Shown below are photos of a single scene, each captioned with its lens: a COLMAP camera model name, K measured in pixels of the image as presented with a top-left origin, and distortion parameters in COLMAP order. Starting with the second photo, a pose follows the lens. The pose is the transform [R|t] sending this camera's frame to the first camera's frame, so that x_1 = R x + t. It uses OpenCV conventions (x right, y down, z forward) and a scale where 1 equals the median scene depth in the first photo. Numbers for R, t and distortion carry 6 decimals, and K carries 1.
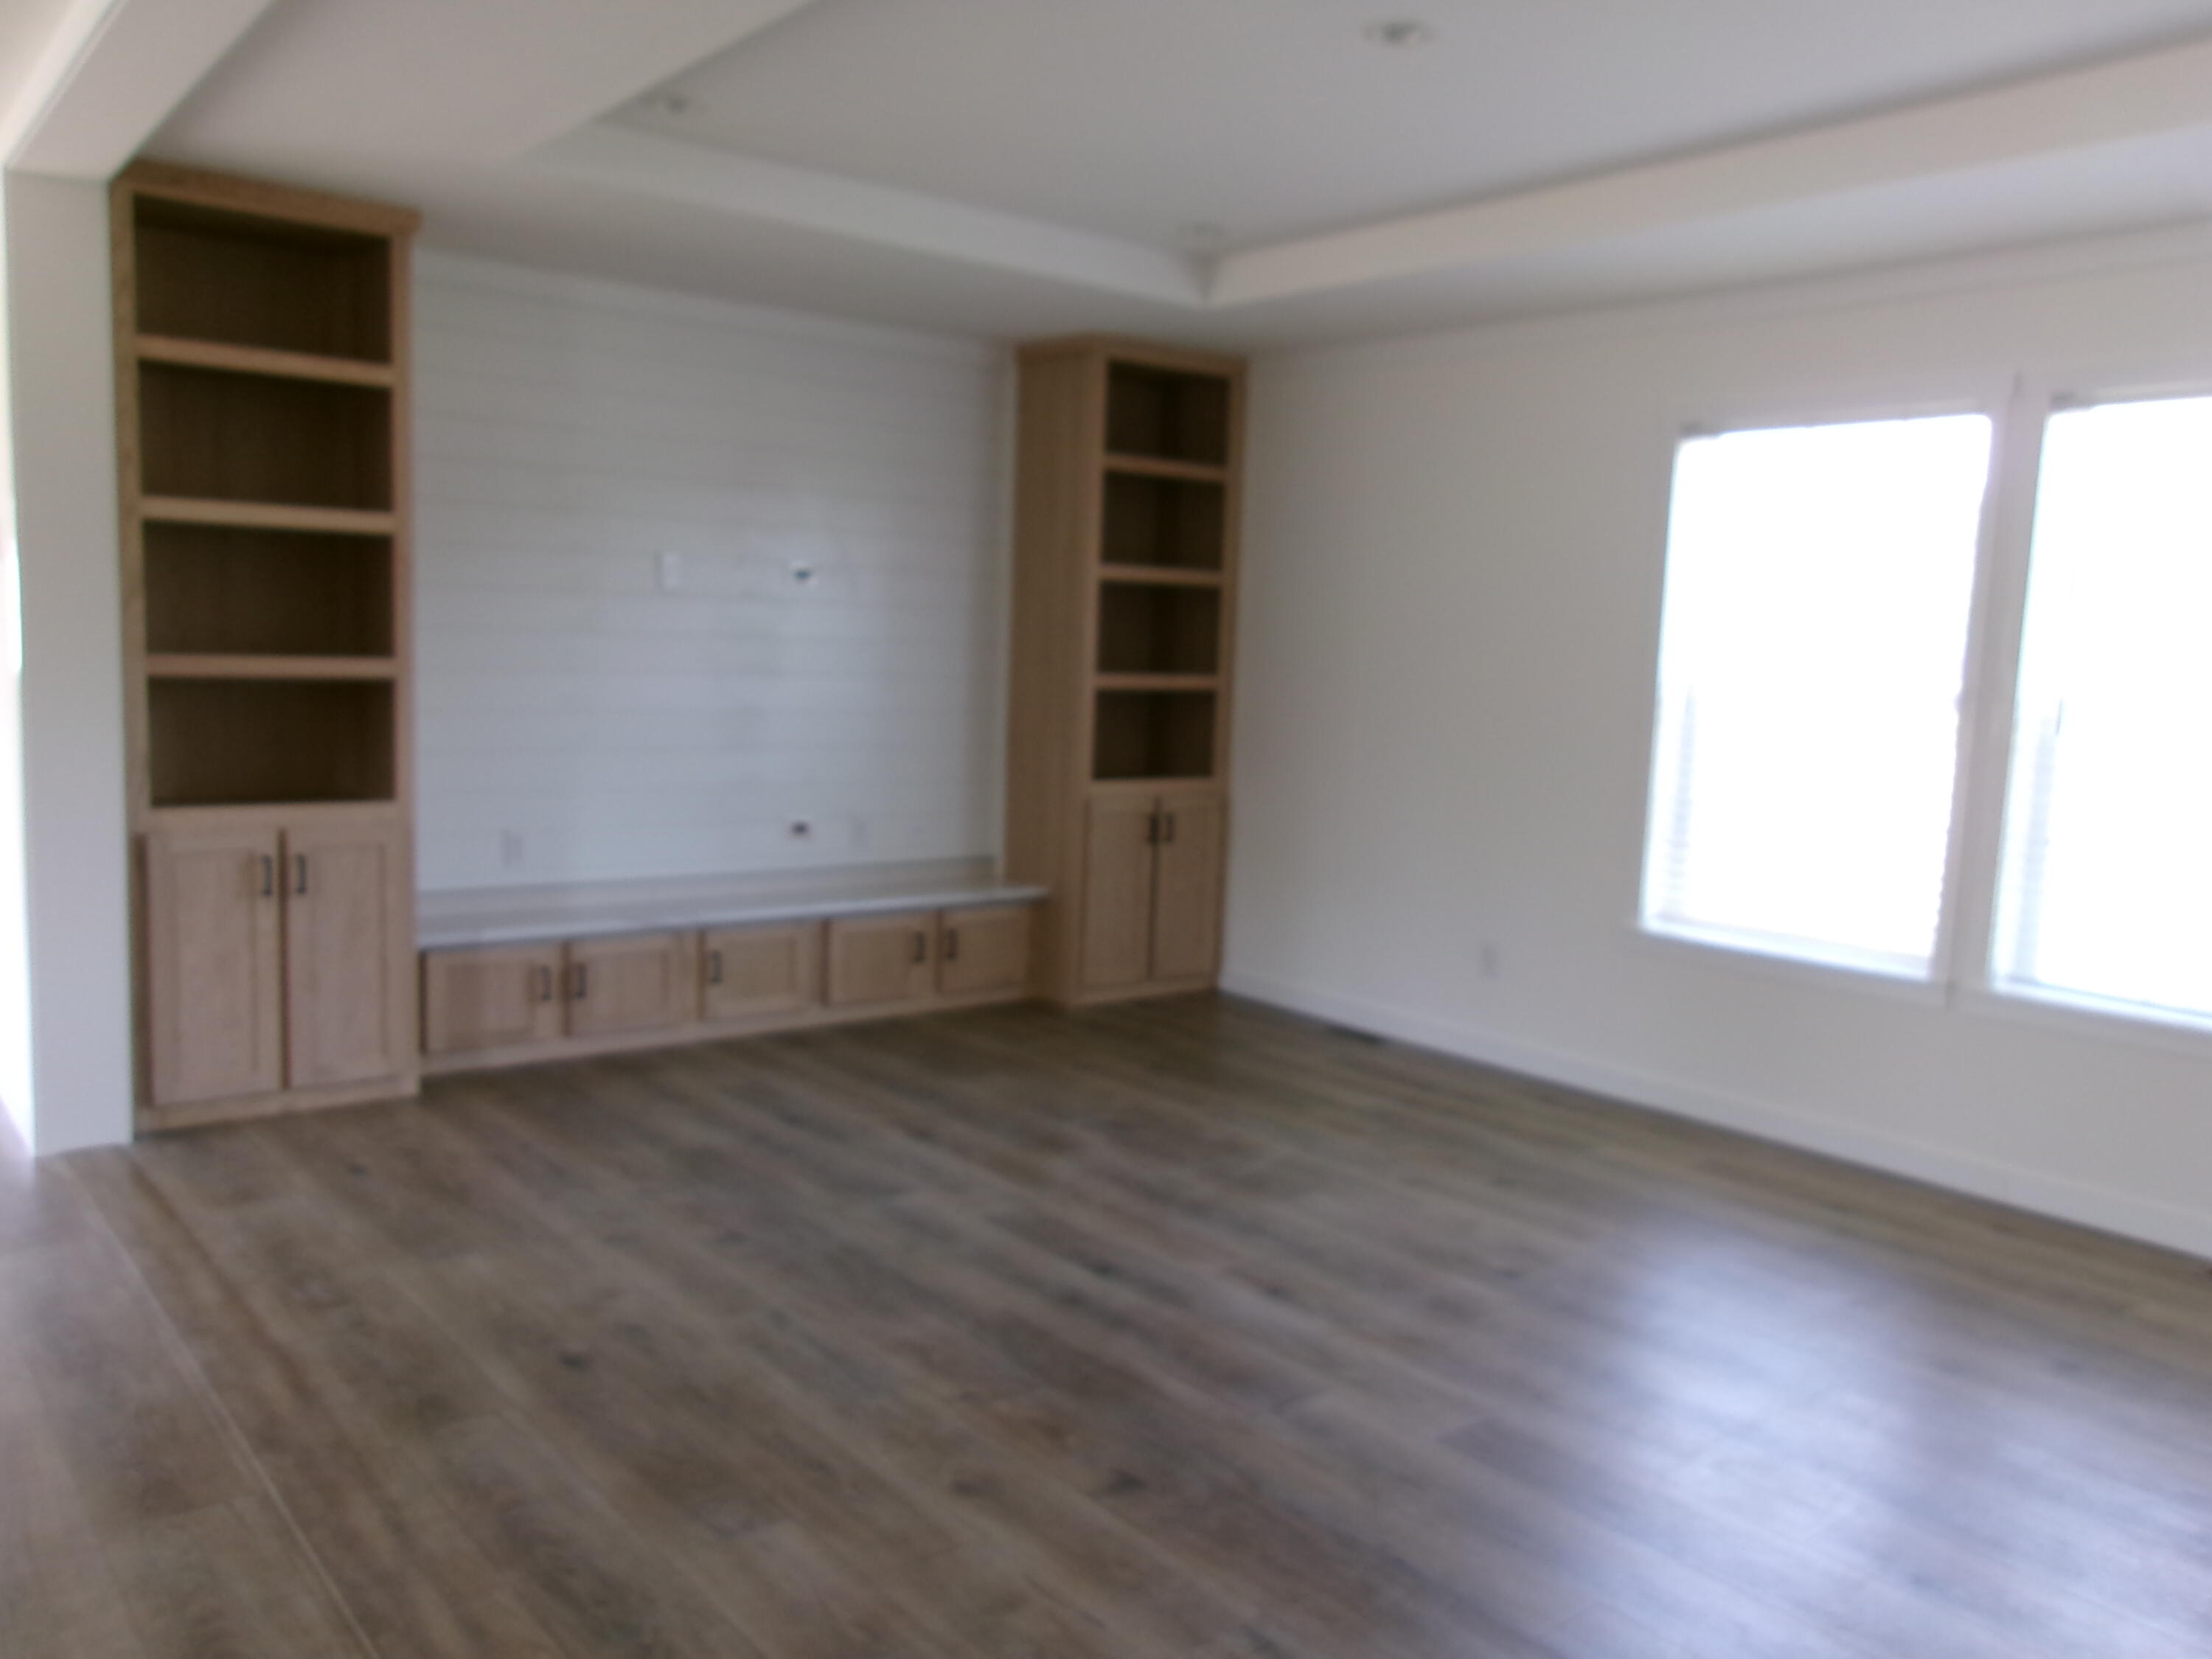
lens RADIAL K [[1731.1, 0, 1106.0], [0, 1731.1, 829.5], [0, 0, 1]] dist [0.005467, 0.054839]
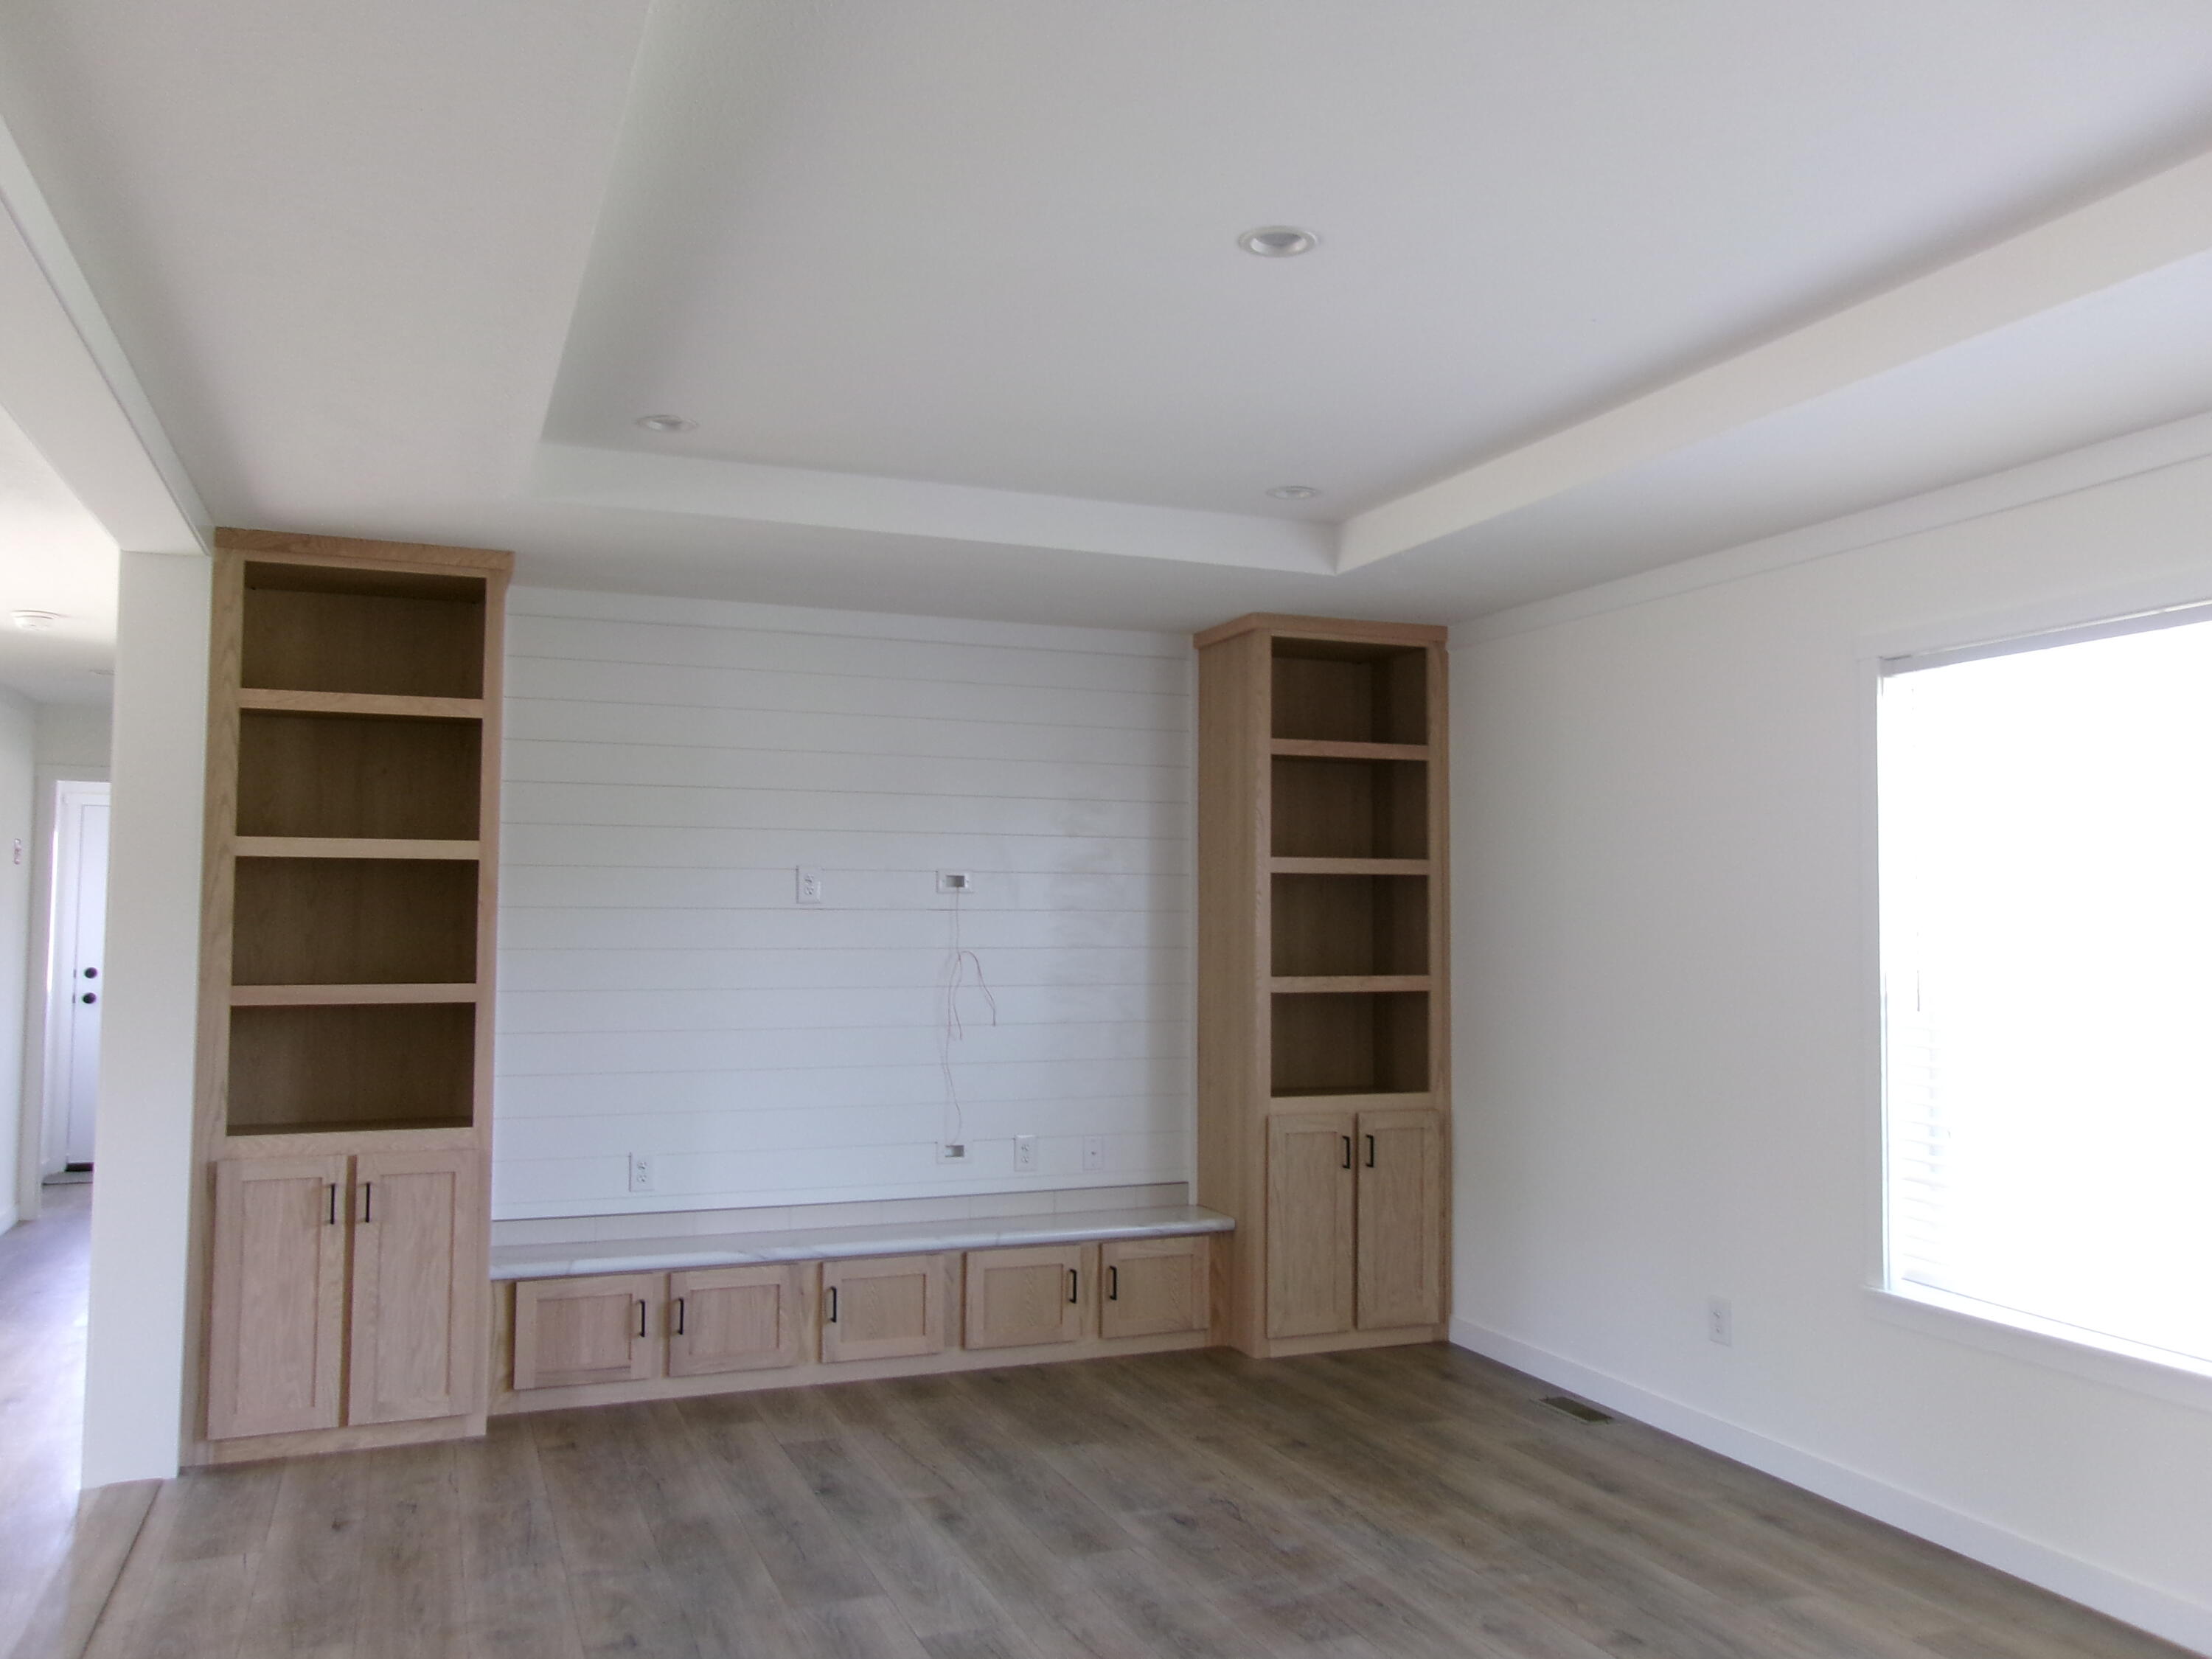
lens RADIAL K [[1738.3, 0, 1106.0], [0, 1738.3, 829.5], [0, 0, 1]] dist [0.005013, 0.014315]
pose [[0.956621, -0.047779, -0.287392, 0.213241], [-0.002058, 0.985328, -0.170661, -0.013408], [0.291329, 0.163849, 0.942487, 0.132575]]
